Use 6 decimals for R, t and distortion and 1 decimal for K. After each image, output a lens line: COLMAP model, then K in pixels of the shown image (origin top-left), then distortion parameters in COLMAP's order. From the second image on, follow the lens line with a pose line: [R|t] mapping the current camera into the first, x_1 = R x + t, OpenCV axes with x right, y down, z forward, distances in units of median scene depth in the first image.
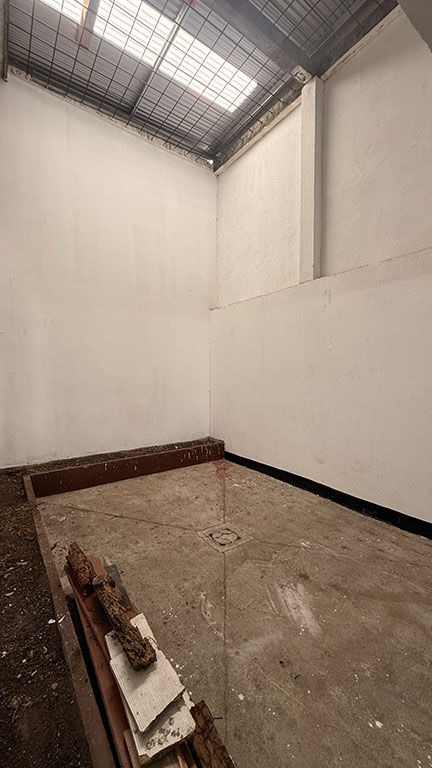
lens RADIAL K [[305.4, 0, 217.8], [0, 305.4, 384.9], [0, 0, 1]] dist [-0.002417, 0.001605]
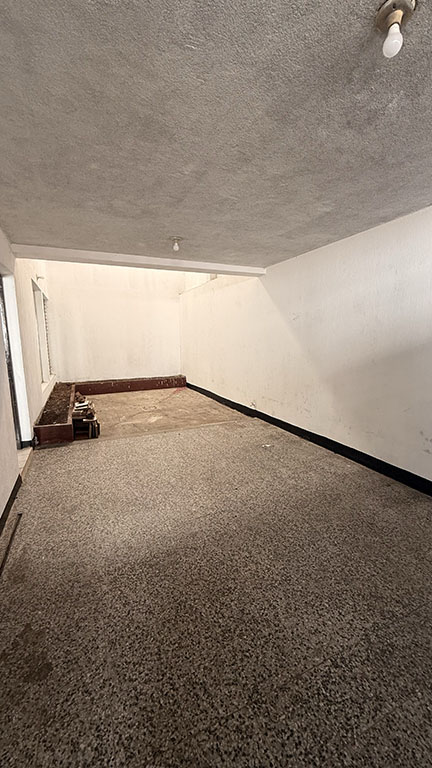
lens RADIAL K [[305.4, 0, 214.3], [0, 305.4, 384.8], [0, 0, 1]] dist [-0.002417, 0.001605]
pose [[0.977749, 0.033635, -0.207065, 0.615331], [-0.012849, 0.994811, 0.100921, 0.073791], [0.209385, -0.096015, 0.973108, -0.676116]]
